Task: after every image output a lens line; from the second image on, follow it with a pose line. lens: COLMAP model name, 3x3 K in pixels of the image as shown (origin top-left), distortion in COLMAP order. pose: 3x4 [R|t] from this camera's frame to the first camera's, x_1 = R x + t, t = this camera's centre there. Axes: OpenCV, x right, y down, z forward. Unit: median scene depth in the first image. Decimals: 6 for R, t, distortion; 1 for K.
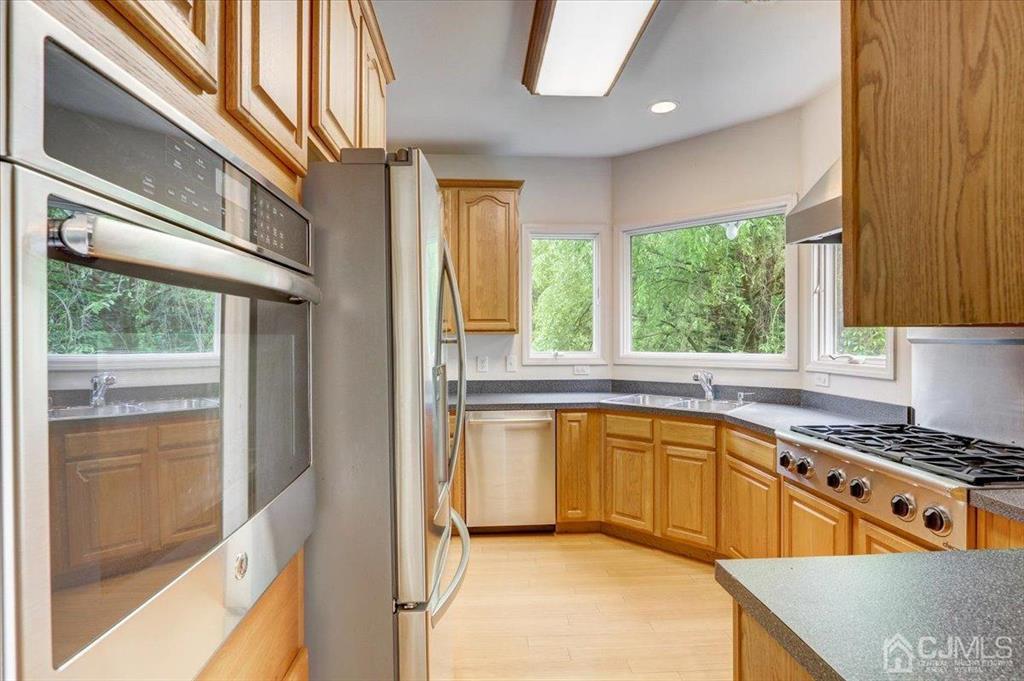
lens RADIAL K [[470.1, 0, 502.9], [0, 470.1, 341.4], [0, 0, 1]] dist [-0.012948, 0.001450]
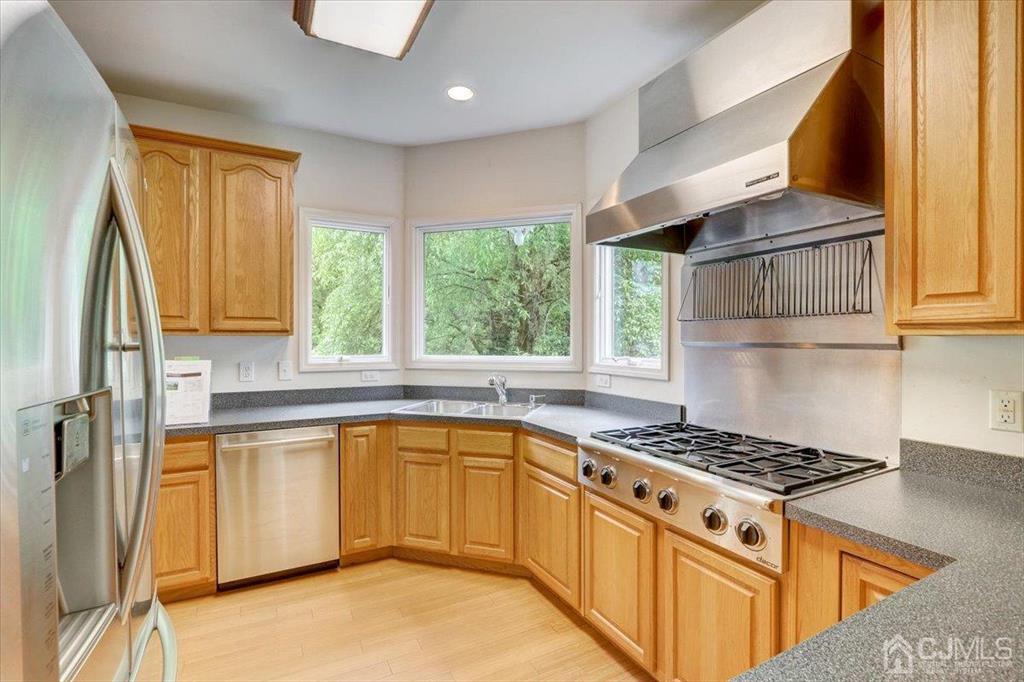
lens RADIAL K [[470.1, 0, 502.9], [0, 470.1, 341.9], [0, 0, 1]] dist [-0.012948, 0.001450]
pose [[0.905135, 0.000135, 0.425123, 0.024302], [0.001423, 0.999993, -0.003347, -0.001894], [-0.425121, 0.003634, 0.905129, 0.124102]]
